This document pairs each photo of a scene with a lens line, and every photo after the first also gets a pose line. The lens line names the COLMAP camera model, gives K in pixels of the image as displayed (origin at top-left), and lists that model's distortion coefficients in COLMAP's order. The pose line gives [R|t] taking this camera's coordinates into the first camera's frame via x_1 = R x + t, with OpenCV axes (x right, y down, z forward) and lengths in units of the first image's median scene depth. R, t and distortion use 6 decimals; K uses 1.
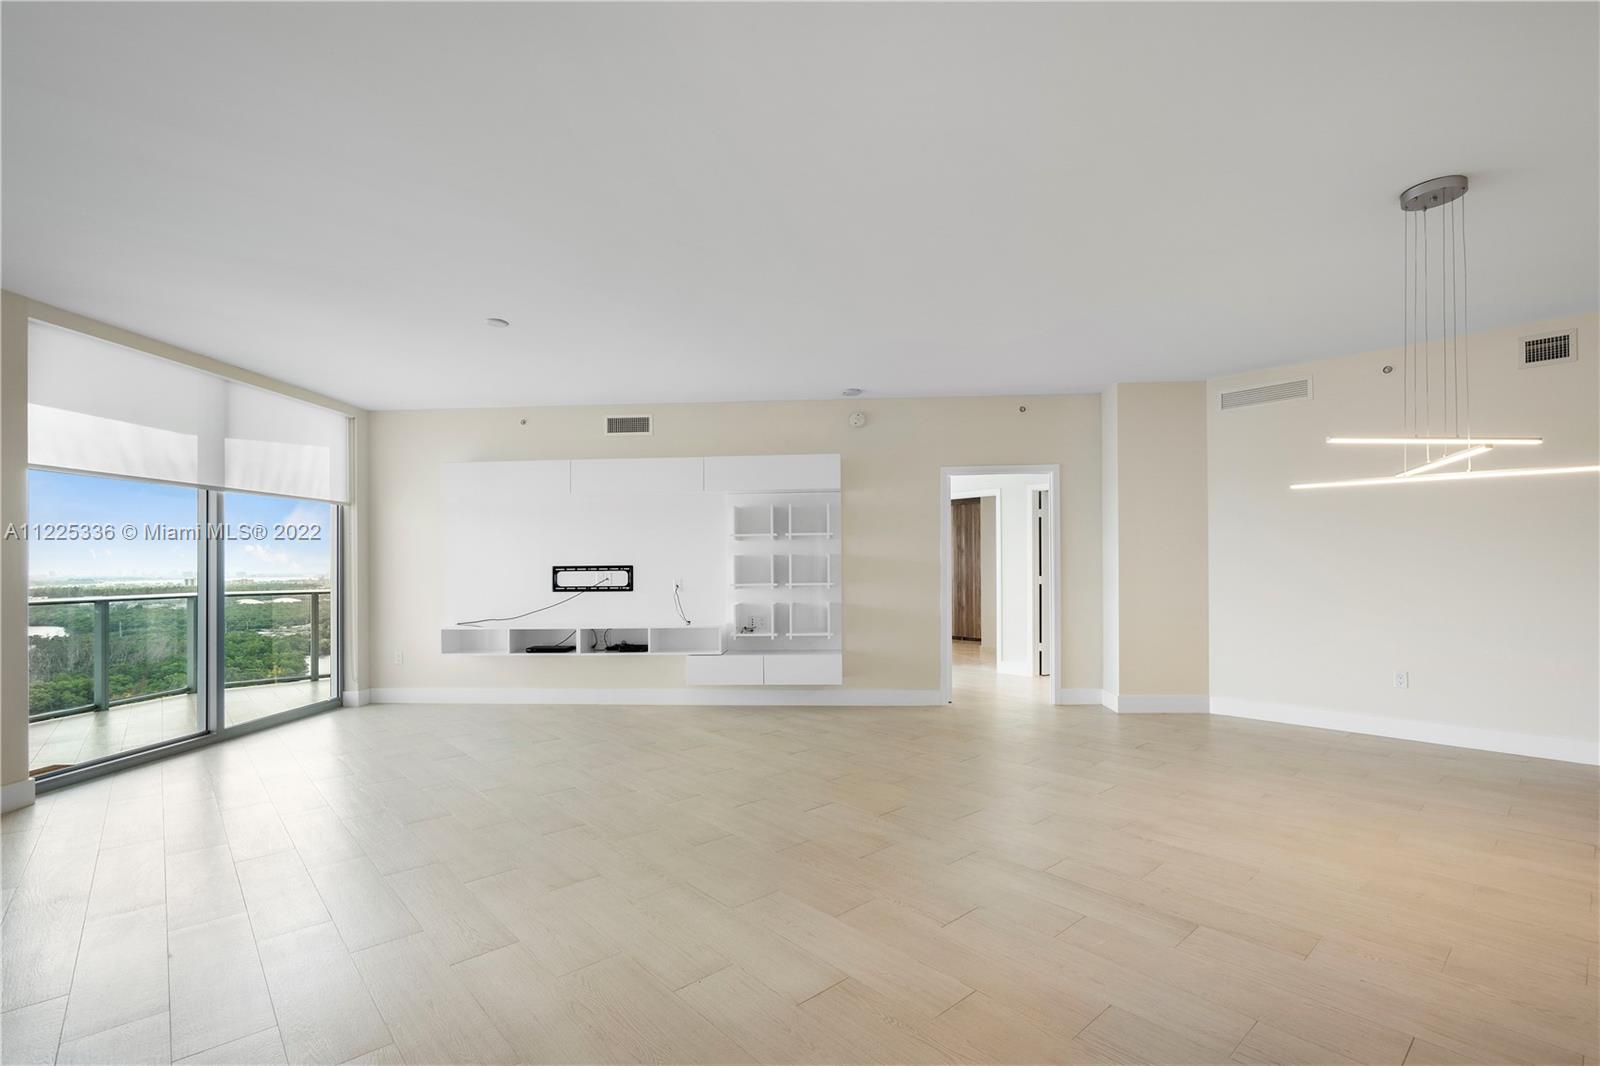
lens RADIAL K [[702.3, 0, 808.8], [0, 702.3, 563.9], [0, 0, 1]] dist [0.001574, 0.000111]
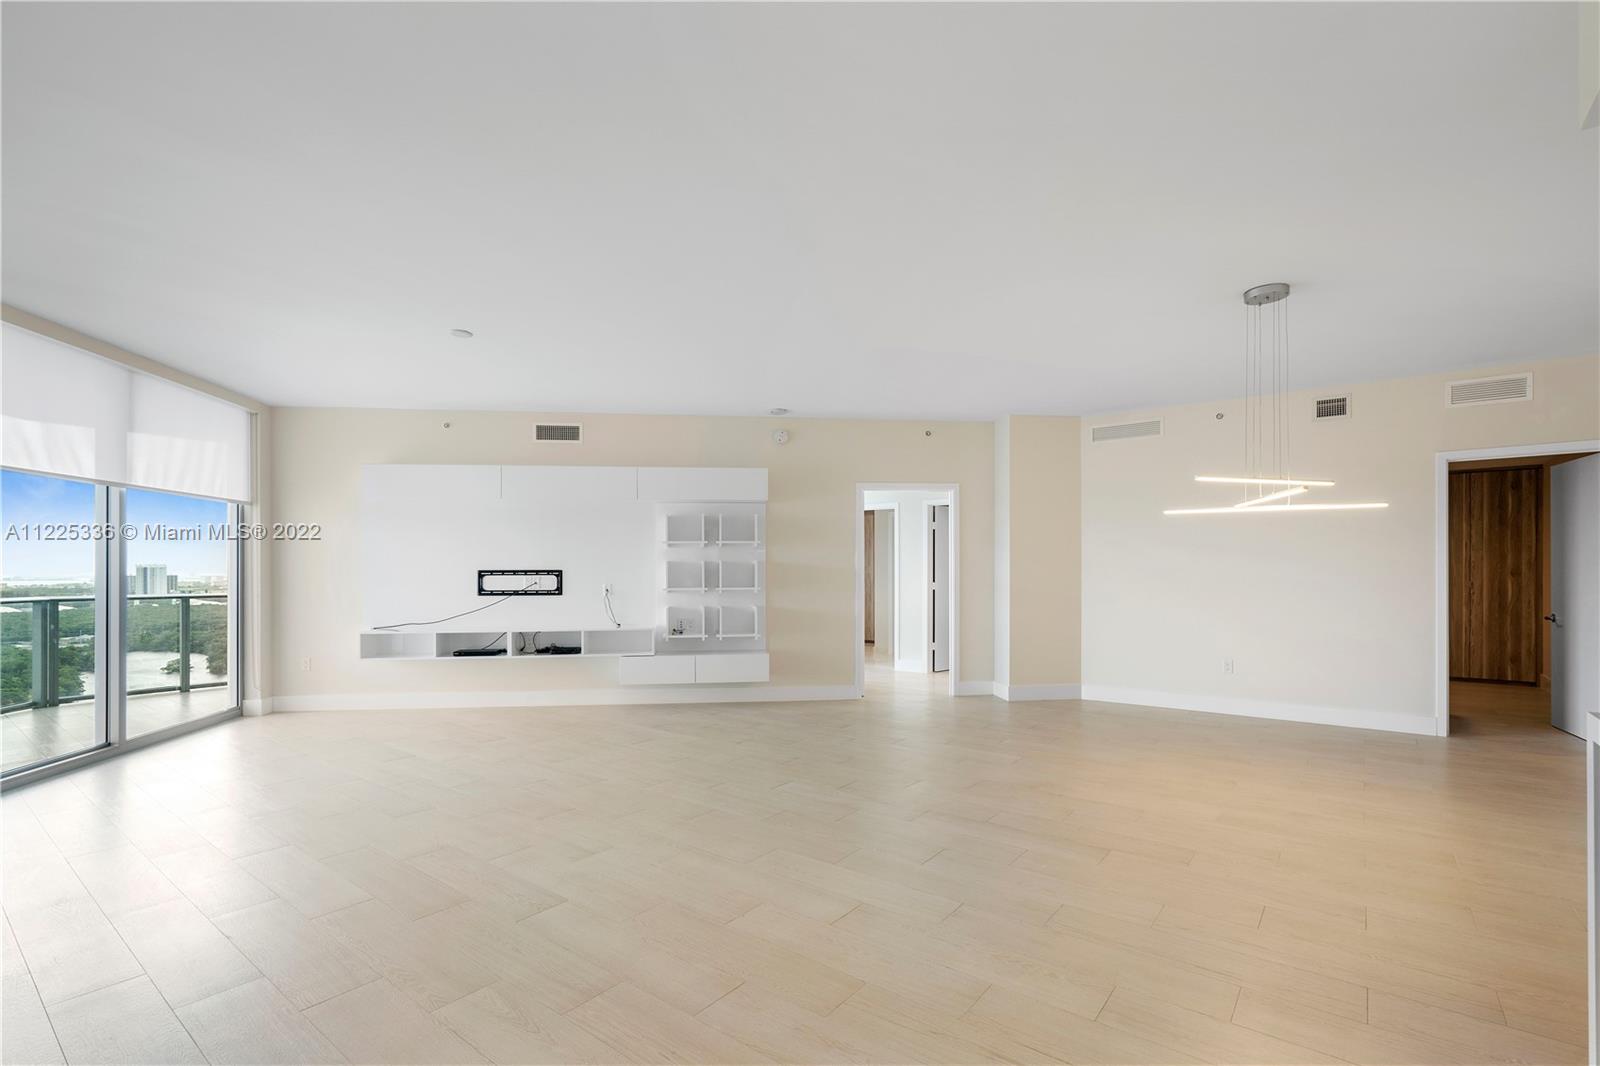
lens RADIAL K [[701.9, 0, 795.2], [0, 701.9, 571.0], [0, 0, 1]] dist [0.001775, 0.000834]
pose [[0.985021, 0.007264, 0.172284, -0.094279], [-0.007485, 0.999972, 0.000637, 0.000398], [-0.172275, -0.001917, 0.985047, -0.068119]]
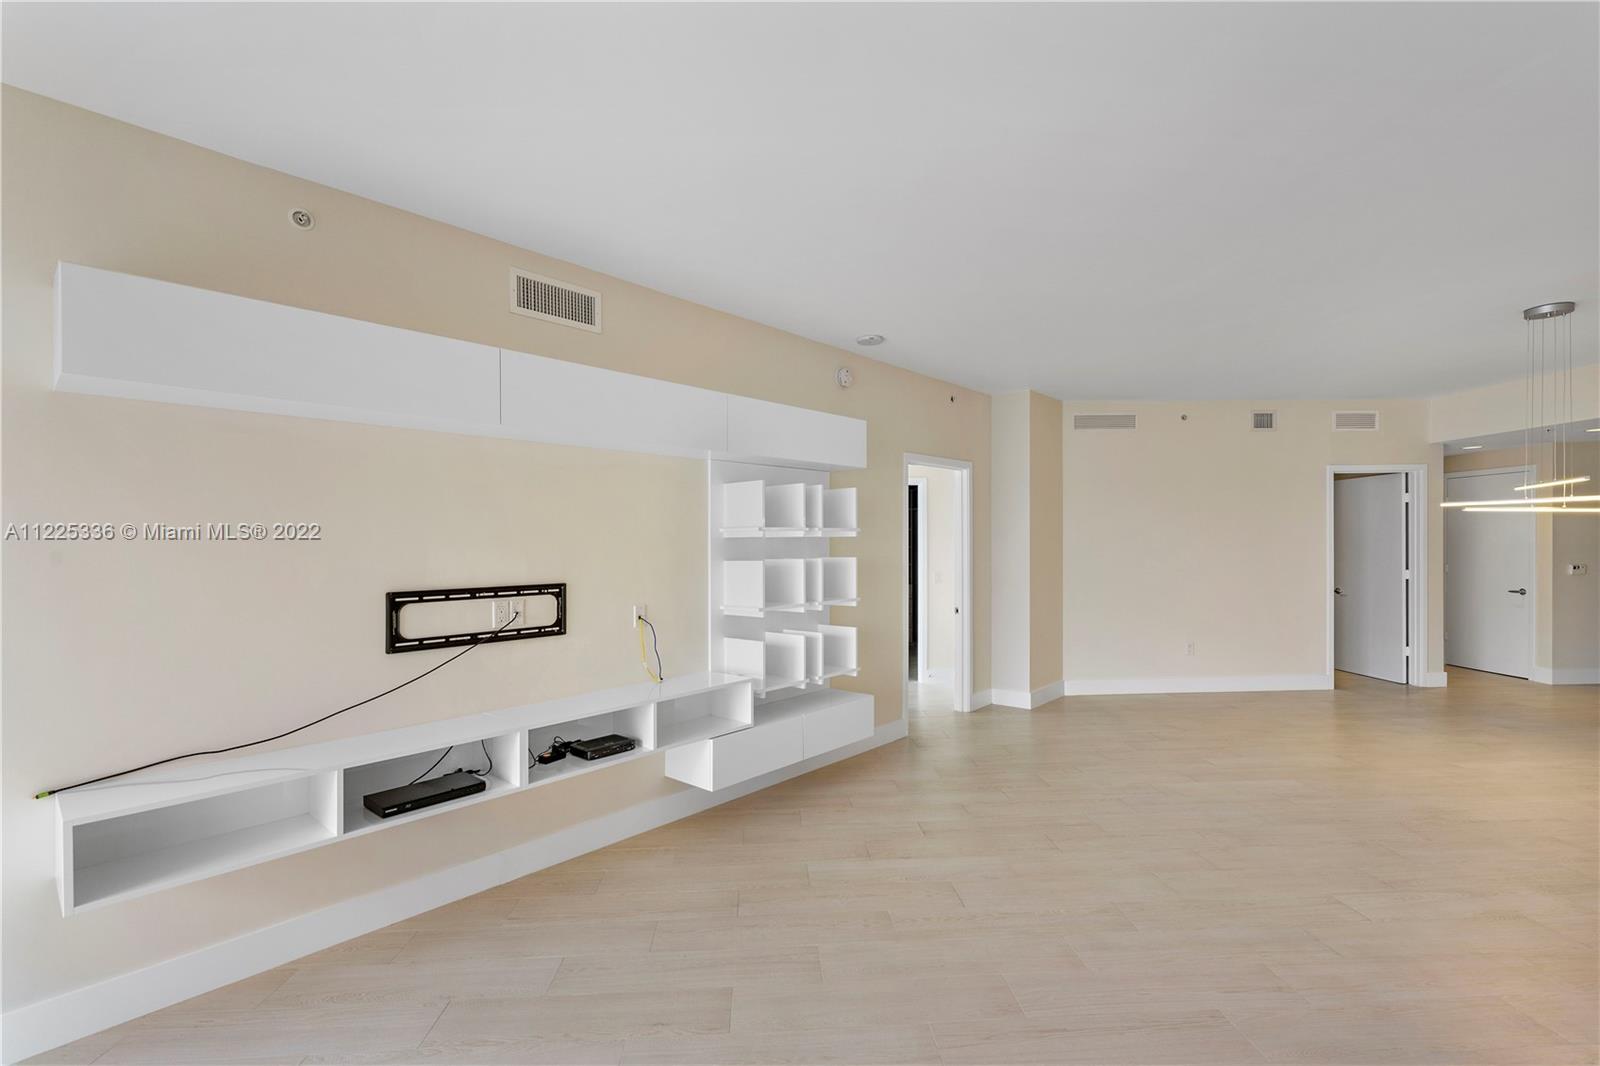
lens RADIAL K [[718.4, 0, 798.5], [0, 718.4, 541.4], [0, 0, 1]] dist [0.000788, 0.000058]
pose [[0.638168, 0.006782, 0.769867, -0.553748], [0.005918, 0.999888, -0.013715, -0.020147], [-0.769874, 0.013308, 0.638057, 0.556535]]
